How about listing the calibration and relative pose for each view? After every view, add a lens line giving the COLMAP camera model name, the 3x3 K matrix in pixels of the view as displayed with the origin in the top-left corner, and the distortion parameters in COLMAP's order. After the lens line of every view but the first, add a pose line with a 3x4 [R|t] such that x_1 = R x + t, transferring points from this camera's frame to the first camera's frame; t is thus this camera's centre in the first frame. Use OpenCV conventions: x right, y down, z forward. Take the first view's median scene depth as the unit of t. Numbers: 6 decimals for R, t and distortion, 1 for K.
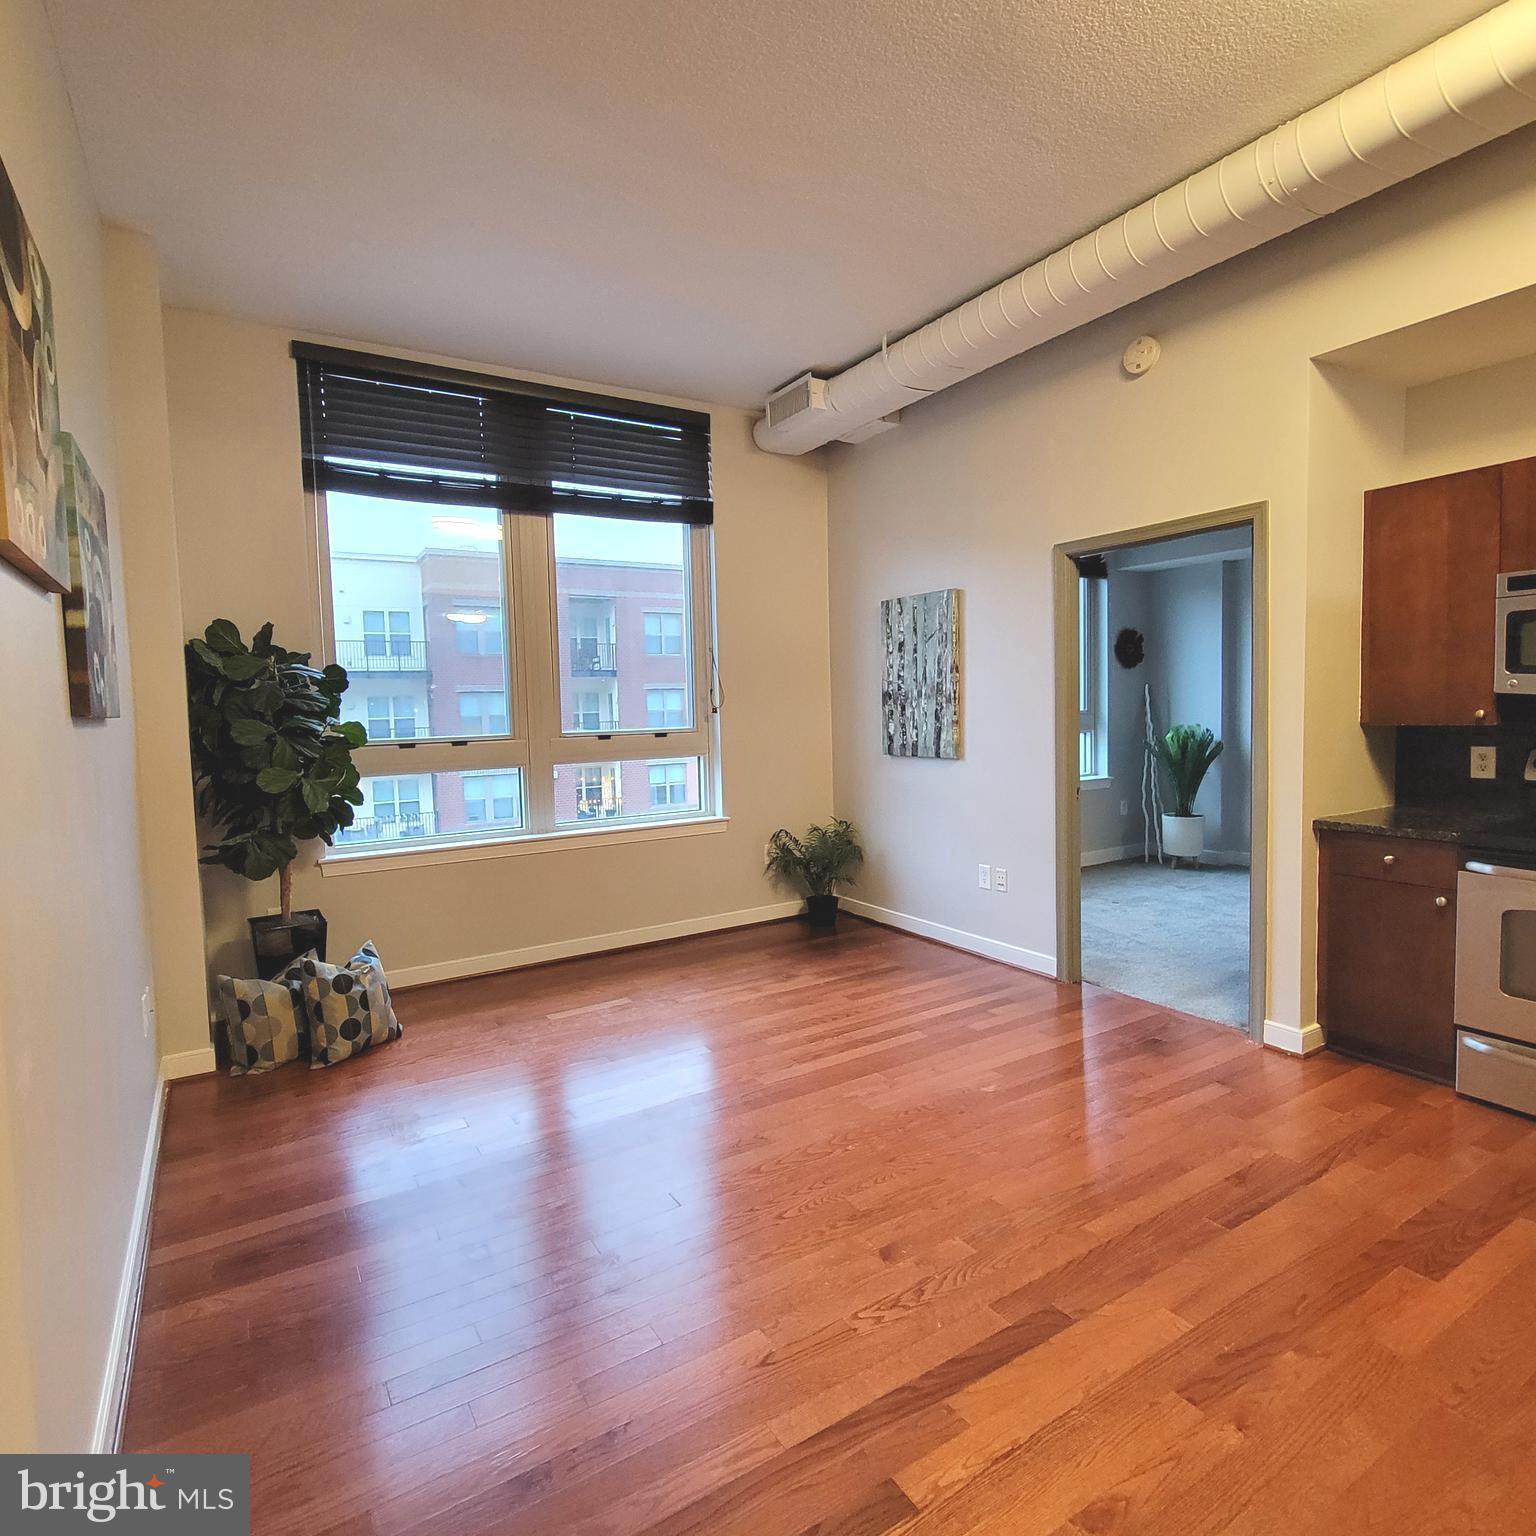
lens RADIAL K [[868.0, 0, 762.5], [0, 868.0, 761.2], [0, 0, 1]] dist [-0.001567, -0.003310]
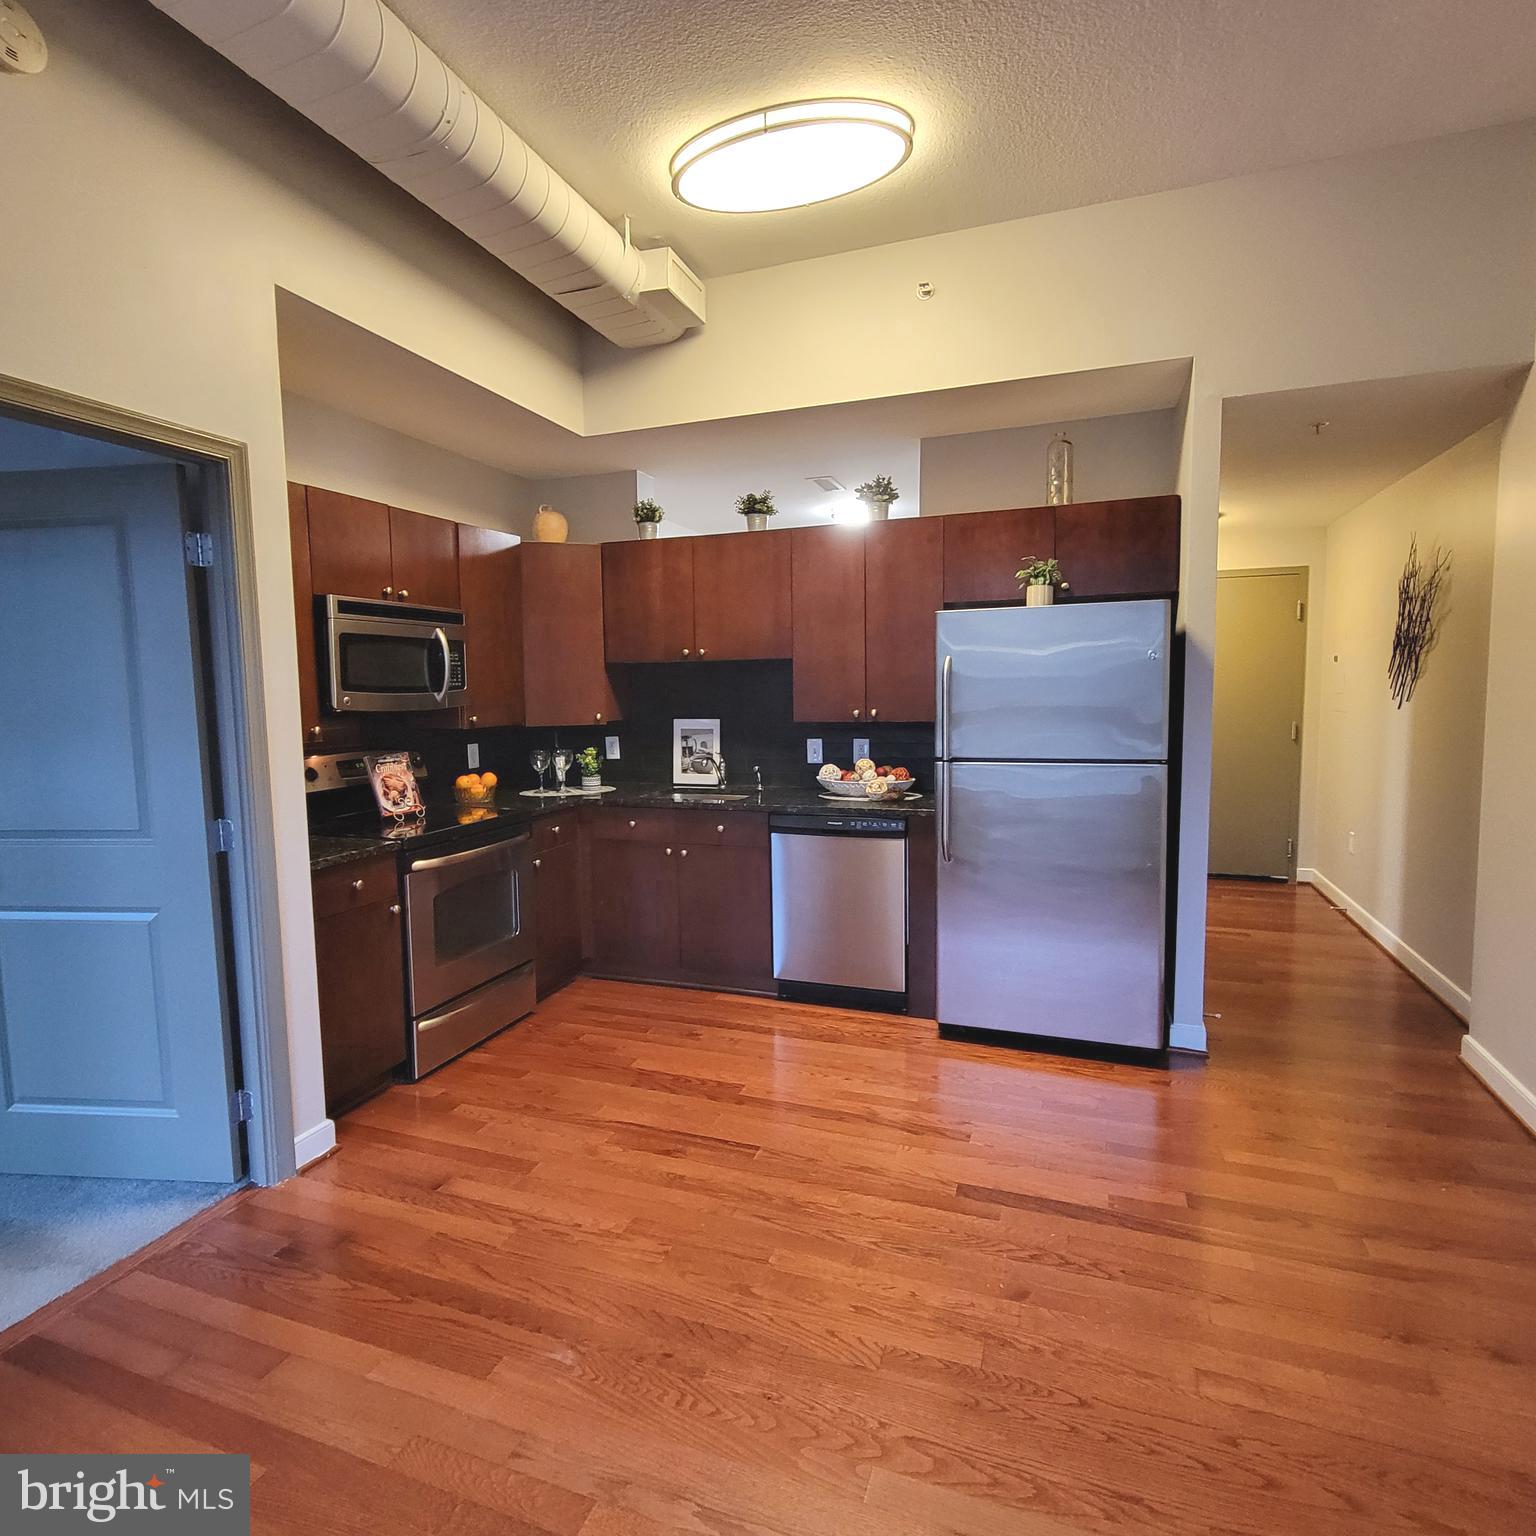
lens RADIAL K [[865.5, 0, 759.1], [0, 865.5, 764.4], [0, 0, 1]] dist [-0.011208, 0.001863]
pose [[-0.617301, -0.036039, 0.785901, -0.191310], [0.083685, 0.990275, 0.111142, -0.058390], [-0.782264, 0.134376, -0.608282, 0.839748]]
